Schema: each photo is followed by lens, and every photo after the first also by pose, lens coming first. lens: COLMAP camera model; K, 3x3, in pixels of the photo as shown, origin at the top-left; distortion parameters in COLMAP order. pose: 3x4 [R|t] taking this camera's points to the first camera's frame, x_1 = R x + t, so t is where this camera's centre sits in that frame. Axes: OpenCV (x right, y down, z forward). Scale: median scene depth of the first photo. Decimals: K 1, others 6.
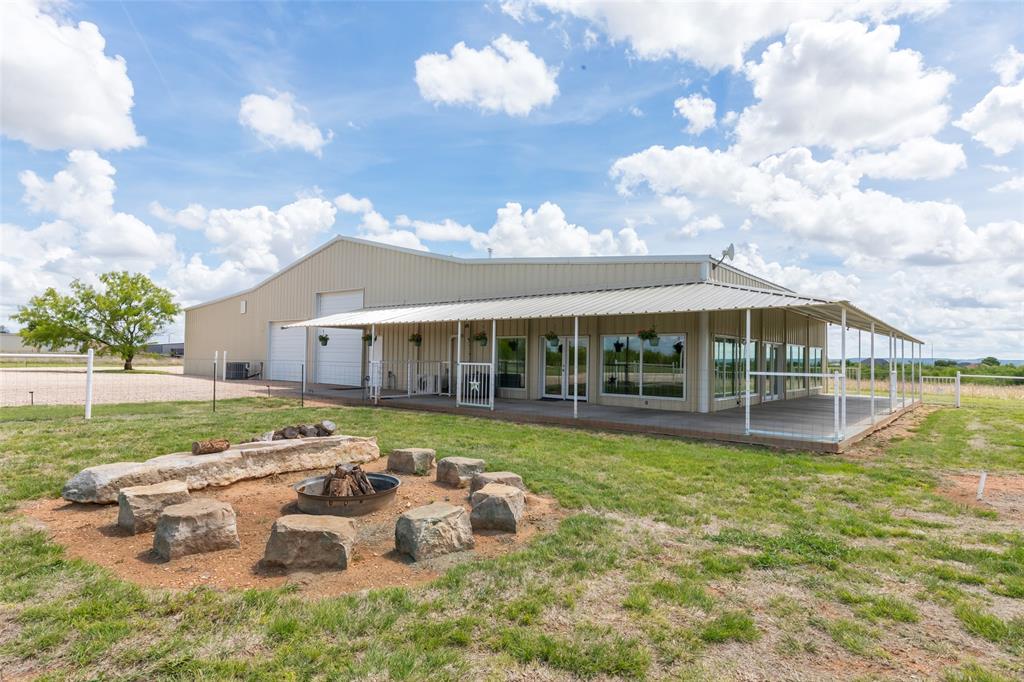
lens RADIAL K [[582.7, 0, 480.5], [0, 582.7, 369.5], [0, 0, 1]] dist [0.000256, 0.000576]
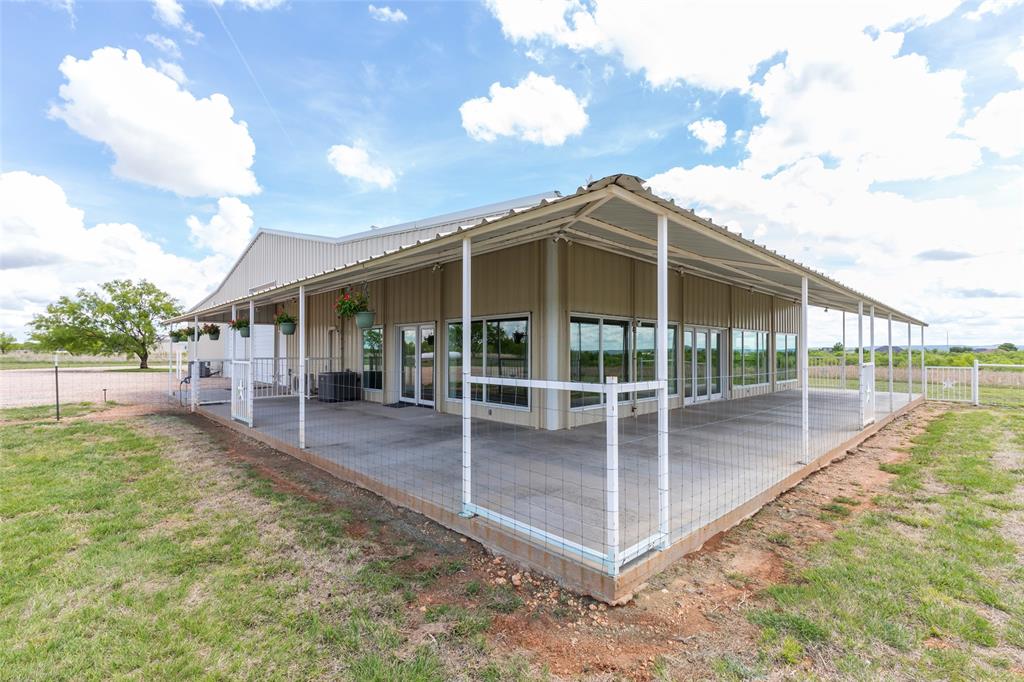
lens RADIAL K [[458.6, 0, 507.4], [0, 458.6, 349.9], [0, 0, 1]] dist [-0.000086, 0.012606]
pose [[0.994691, -0.018184, -0.101285, 0.065813], [0.015602, 0.999534, -0.026227, -0.000733], [0.101715, 0.024507, 0.994512, 0.081145]]
